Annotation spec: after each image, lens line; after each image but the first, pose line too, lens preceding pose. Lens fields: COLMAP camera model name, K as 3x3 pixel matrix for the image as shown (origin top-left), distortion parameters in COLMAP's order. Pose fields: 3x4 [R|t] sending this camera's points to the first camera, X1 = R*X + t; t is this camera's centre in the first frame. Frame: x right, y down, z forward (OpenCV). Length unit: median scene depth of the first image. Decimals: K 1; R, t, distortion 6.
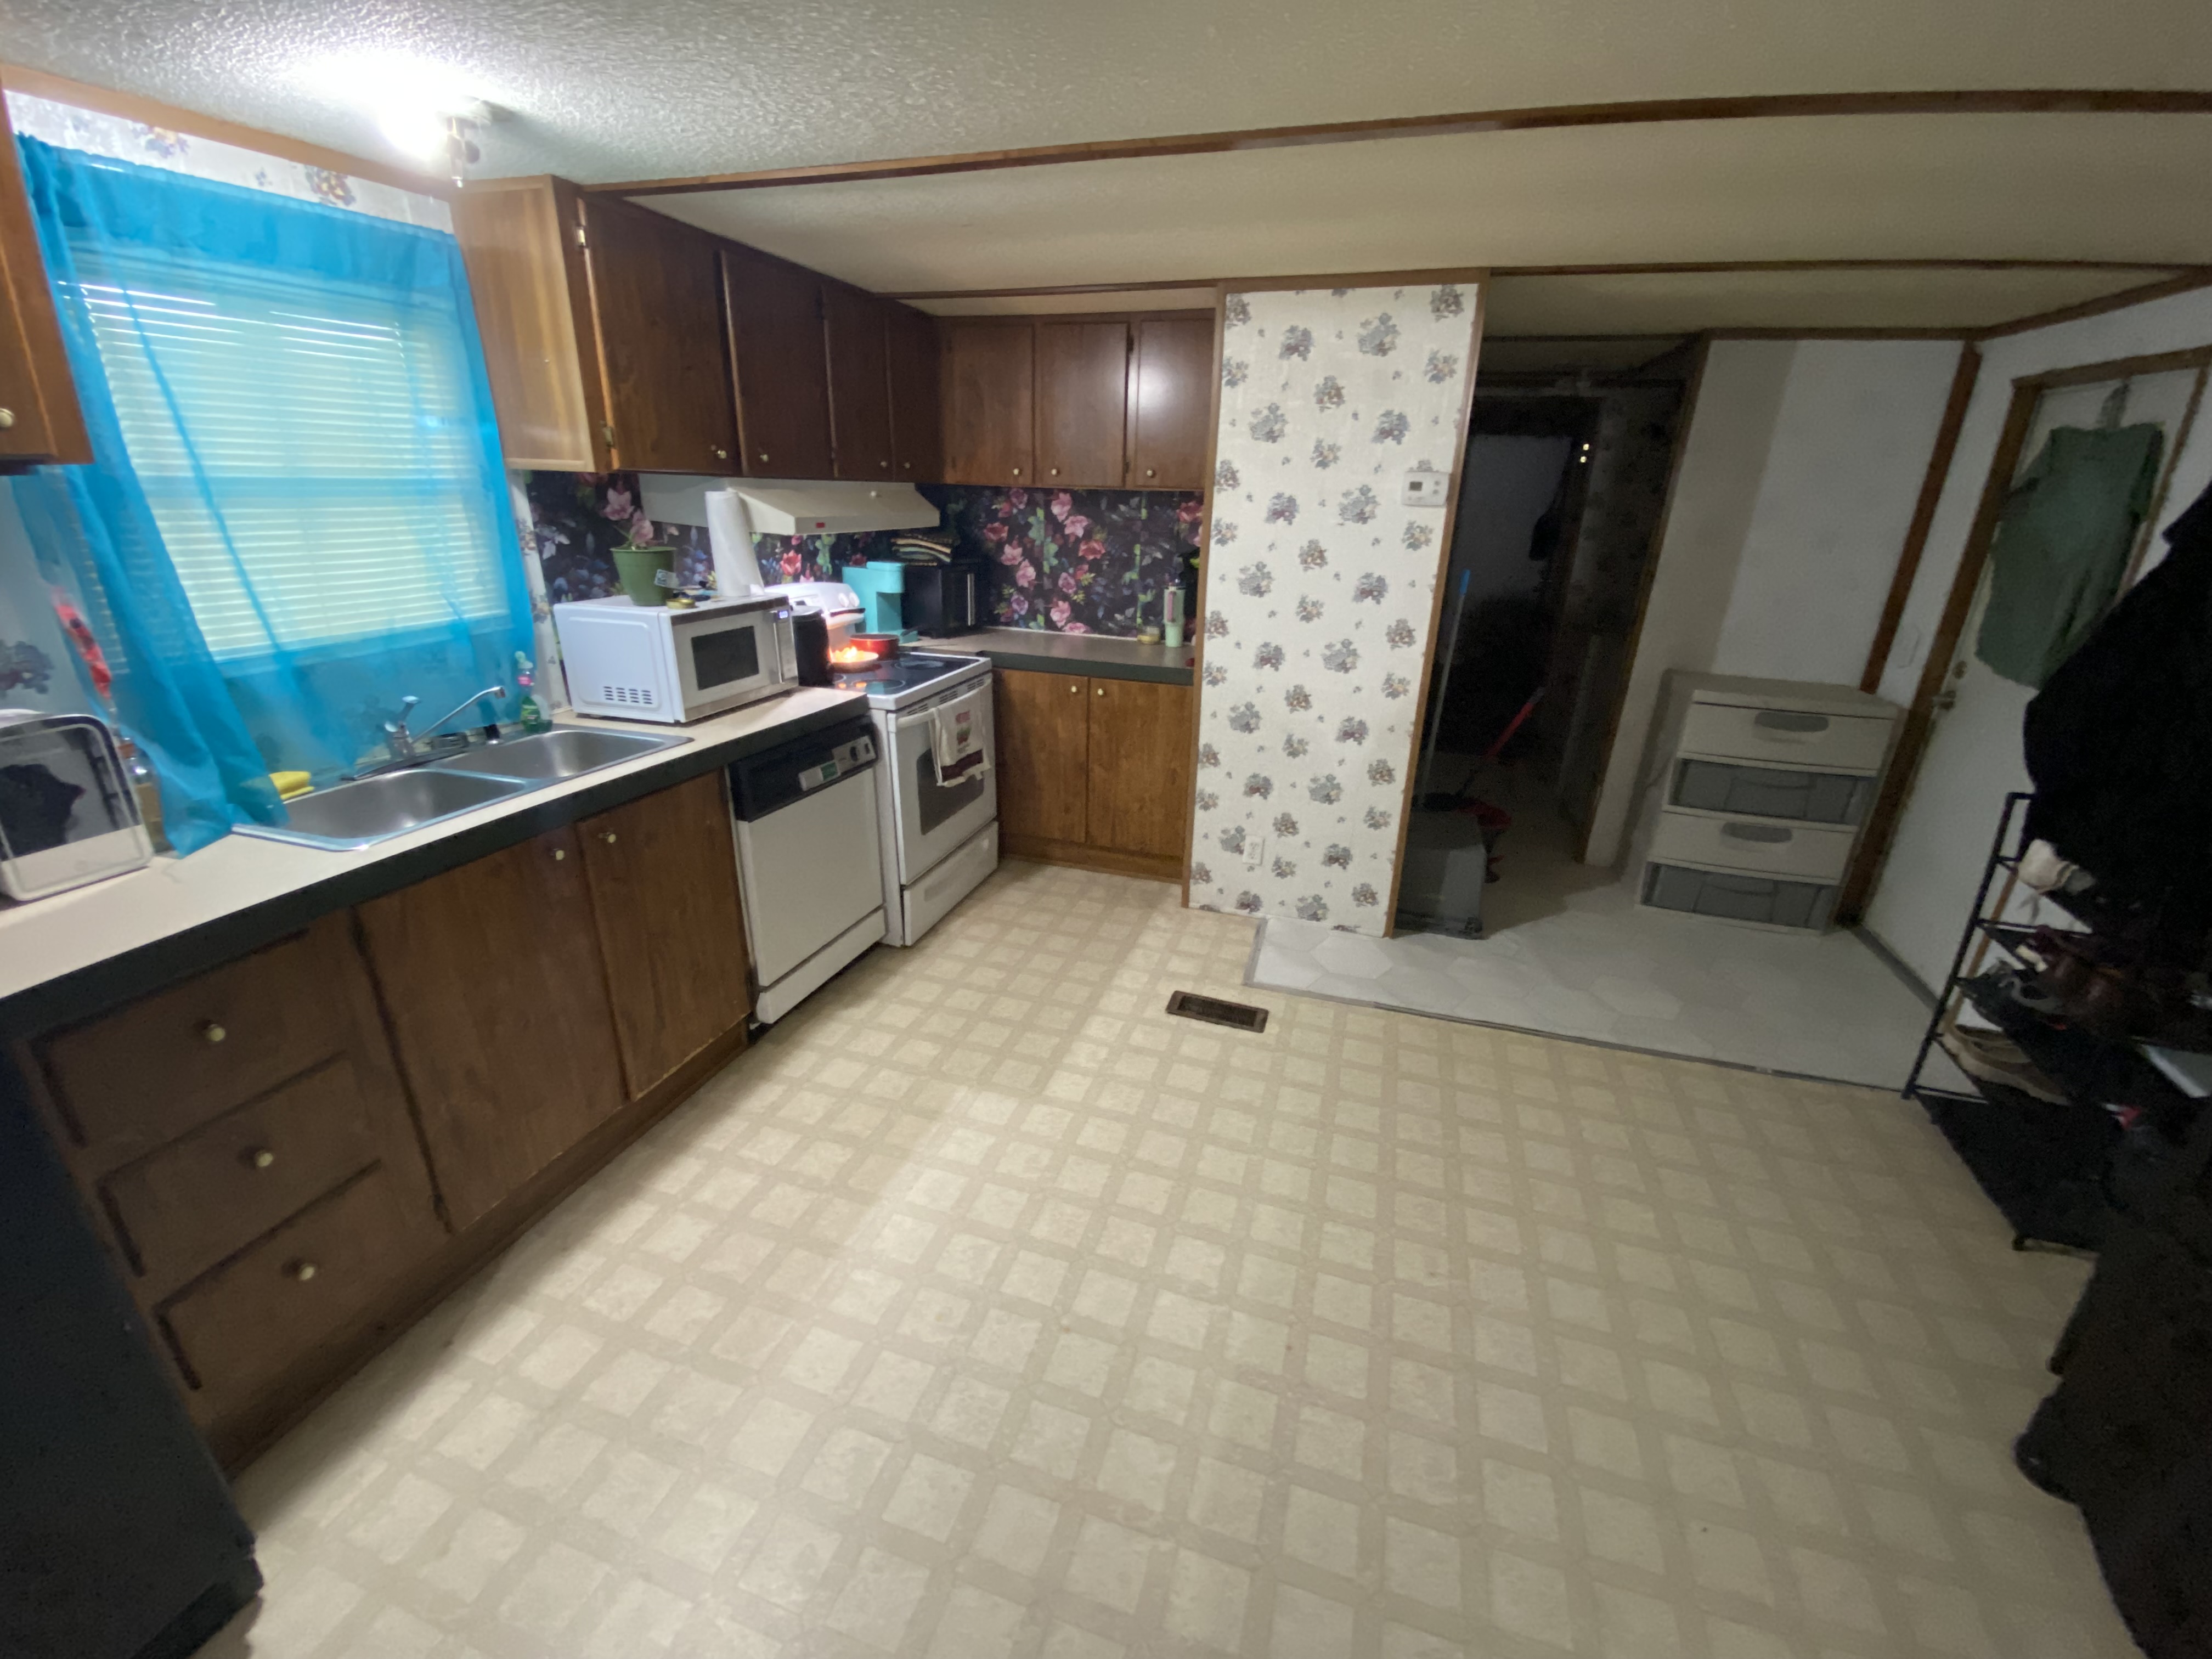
lens RADIAL K [[904.4, 0, 1105.7], [0, 904.4, 836.8], [0, 0, 1]] dist [0.002222, -0.000820]
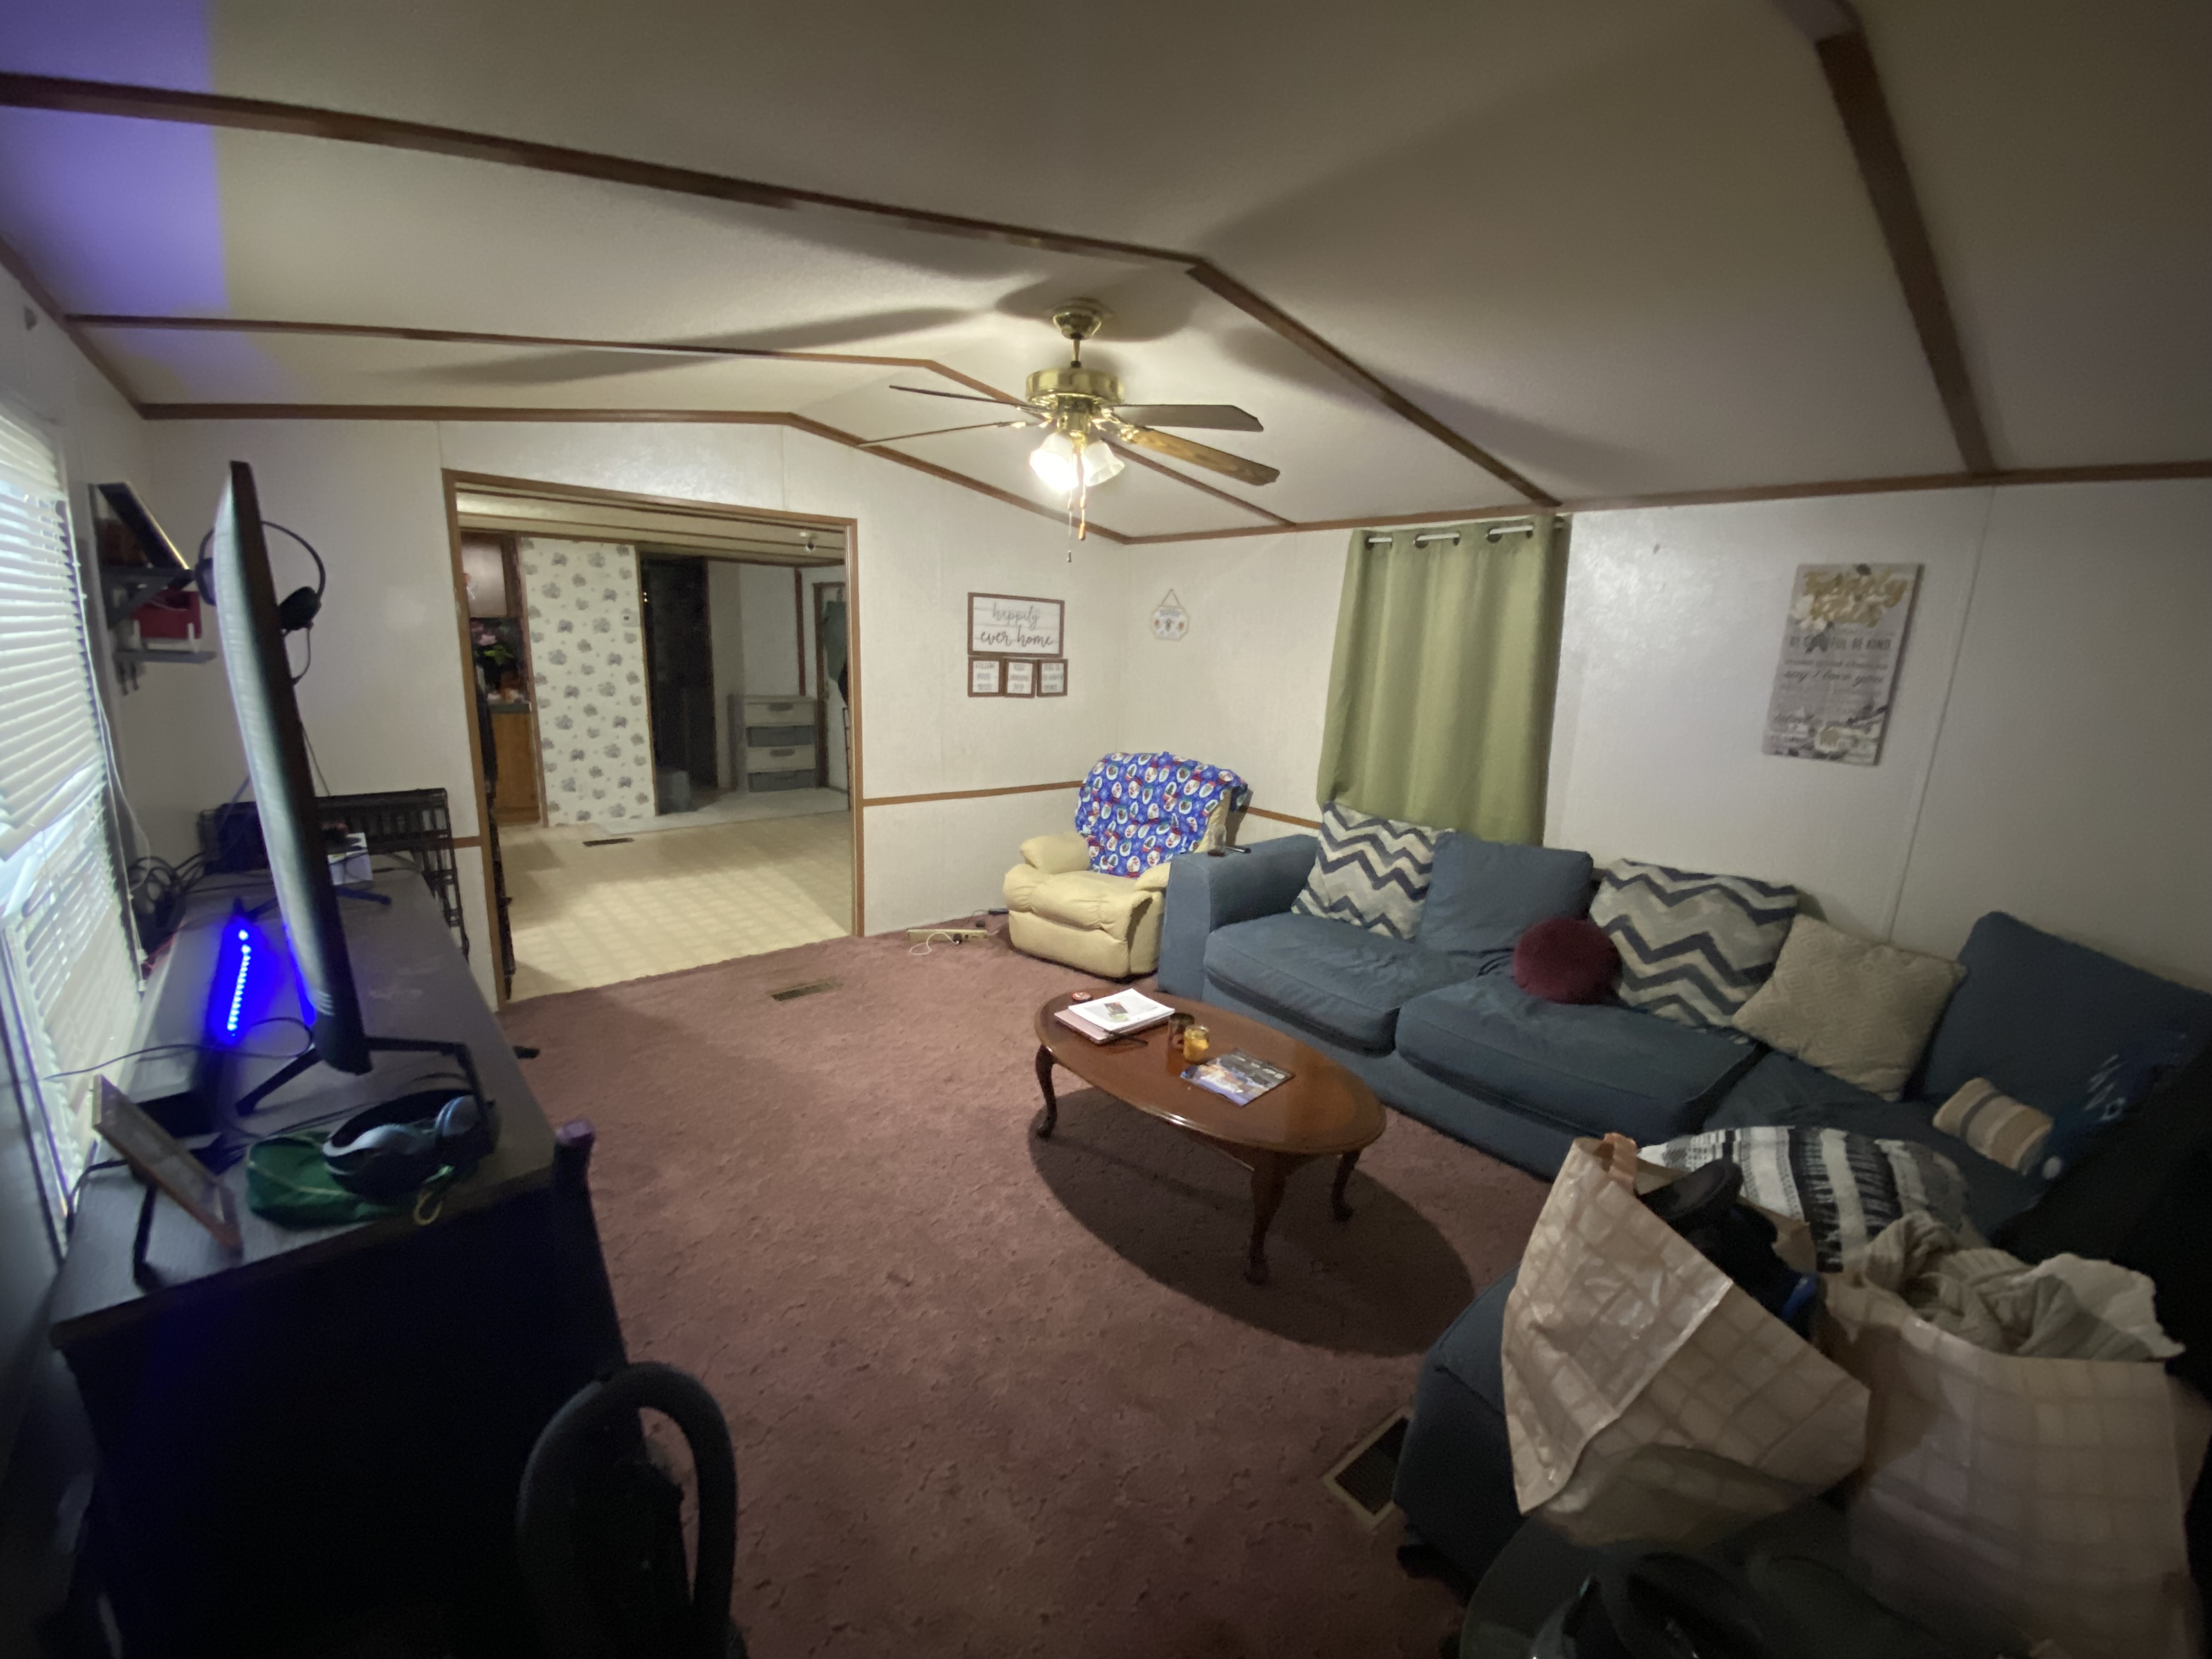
lens RADIAL K [[904.4, 0, 1115.0], [0, 904.4, 834.9], [0, 0, 1]] dist [0.002222, -0.000820]
pose [[0.527875, -0.185468, 0.828824, -0.966727], [0.290034, 0.956567, 0.029332, 0.429866], [-0.798266, 0.224904, 0.558740, -1.143578]]
